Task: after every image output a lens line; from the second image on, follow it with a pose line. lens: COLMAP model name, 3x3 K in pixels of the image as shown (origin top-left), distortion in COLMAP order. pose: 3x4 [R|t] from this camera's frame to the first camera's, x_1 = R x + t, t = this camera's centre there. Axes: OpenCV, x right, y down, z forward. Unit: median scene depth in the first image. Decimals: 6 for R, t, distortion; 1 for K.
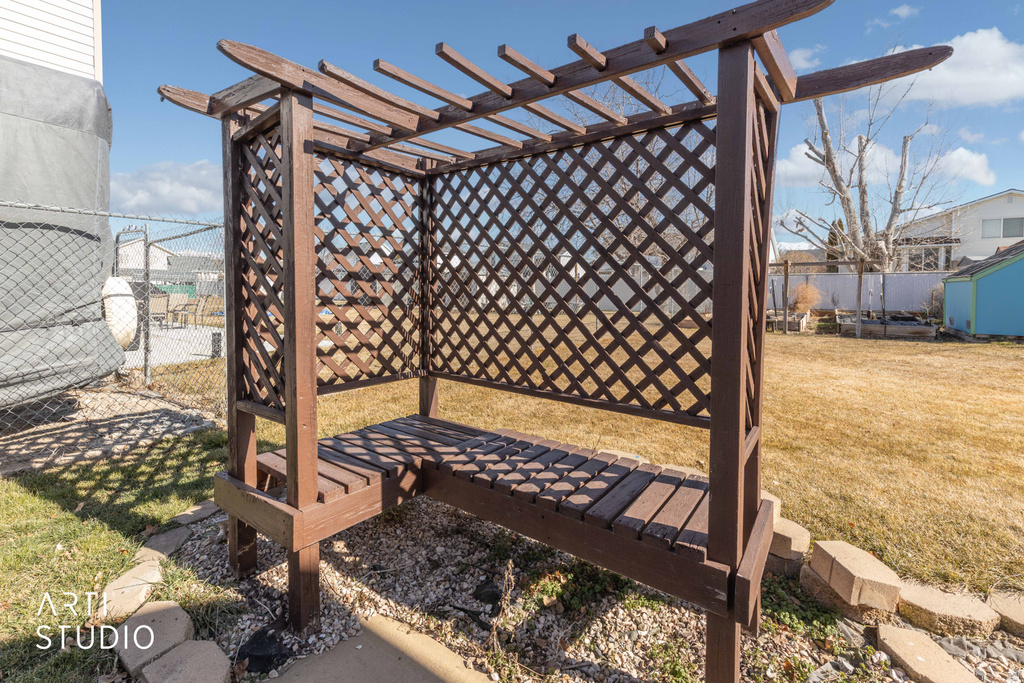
lens RADIAL K [[455.7, 0, 480.7], [0, 455.7, 306.9], [0, 0, 1]] dist [0.003045, 0.000111]
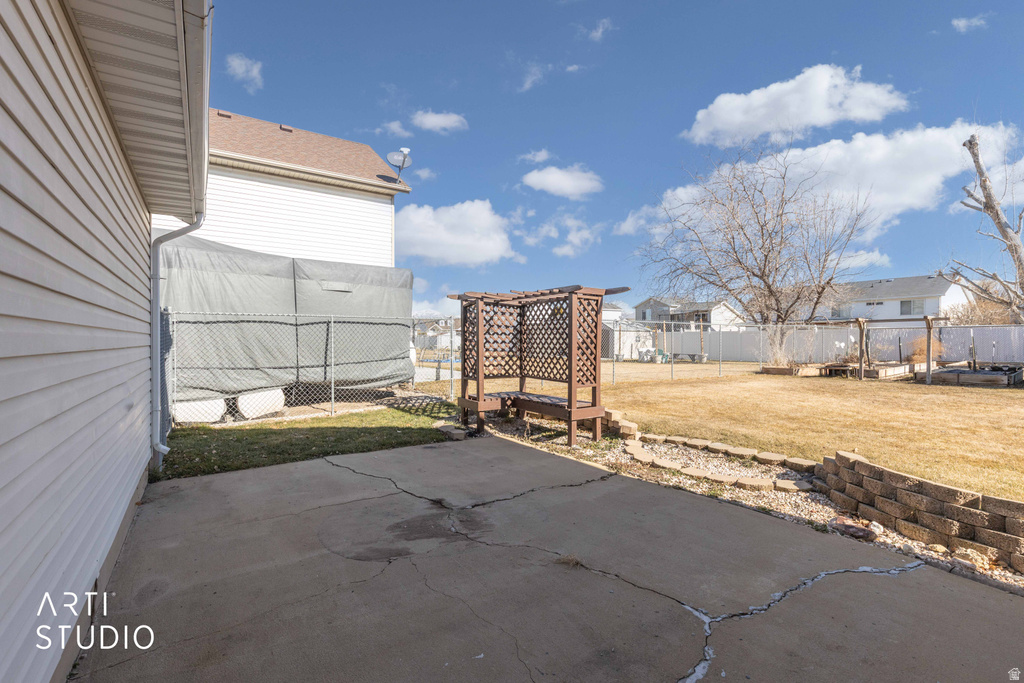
lens RADIAL K [[463.7, 0, 512.0], [0, 463.7, 341.5], [0, 0, 1]] dist [0.002893, 0.000308]
pose [[0.955238, -0.002756, -0.295826, 0.725976], [-0.007824, 0.999372, -0.034574, 0.036354], [0.295736, 0.035341, 0.954616, -1.893788]]
